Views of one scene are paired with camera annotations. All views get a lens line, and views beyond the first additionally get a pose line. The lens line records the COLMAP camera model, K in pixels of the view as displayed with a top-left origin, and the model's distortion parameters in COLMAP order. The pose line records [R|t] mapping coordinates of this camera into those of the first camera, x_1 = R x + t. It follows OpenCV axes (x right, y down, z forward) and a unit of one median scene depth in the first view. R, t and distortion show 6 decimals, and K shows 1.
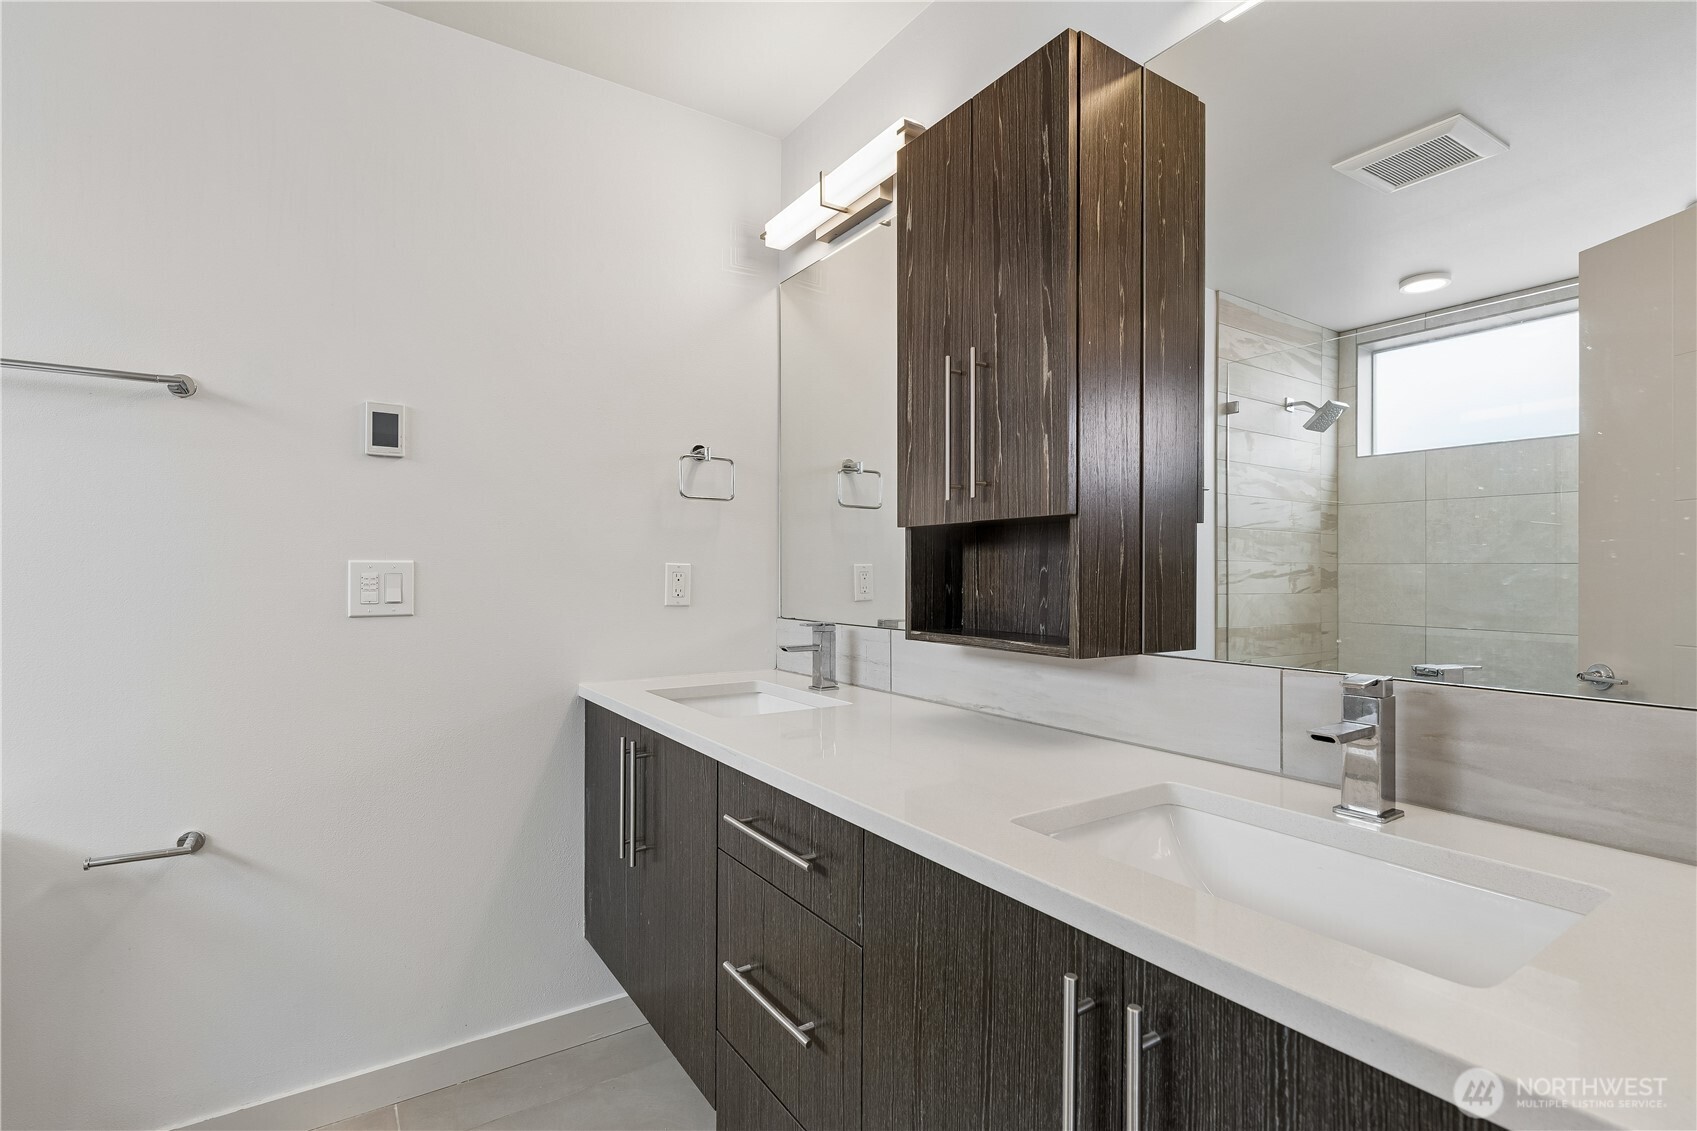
lens RADIAL K [[794.2, 0, 851.7], [0, 794.2, 565.6], [0, 0, 1]] dist [-0.005549, -0.001154]
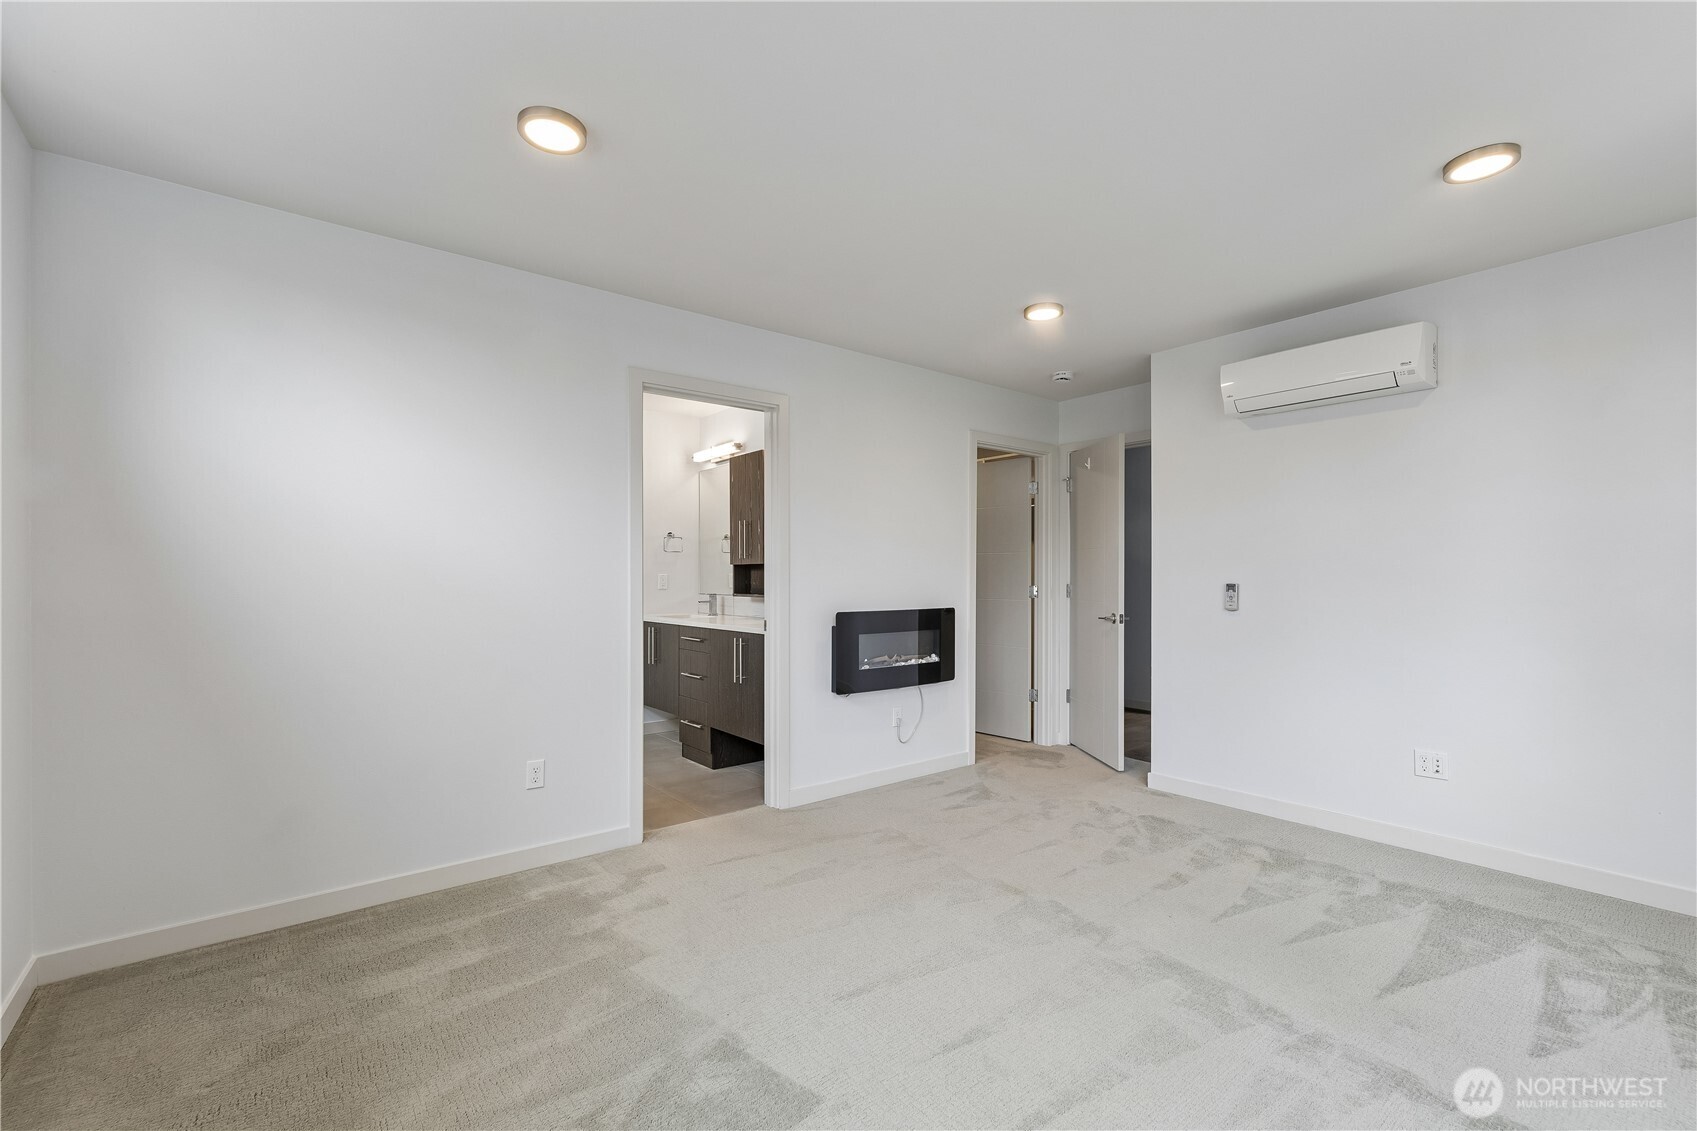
lens RADIAL K [[737.5, 0, 843.7], [0, 737.5, 573.8], [0, 0, 1]] dist [0.004464, -0.000574]
pose [[0.997128, -0.000994, 0.075725, 0.248901], [0.000707, 0.999993, 0.003808, -0.014815], [-0.075728, -0.003743, 0.997121, -1.834907]]
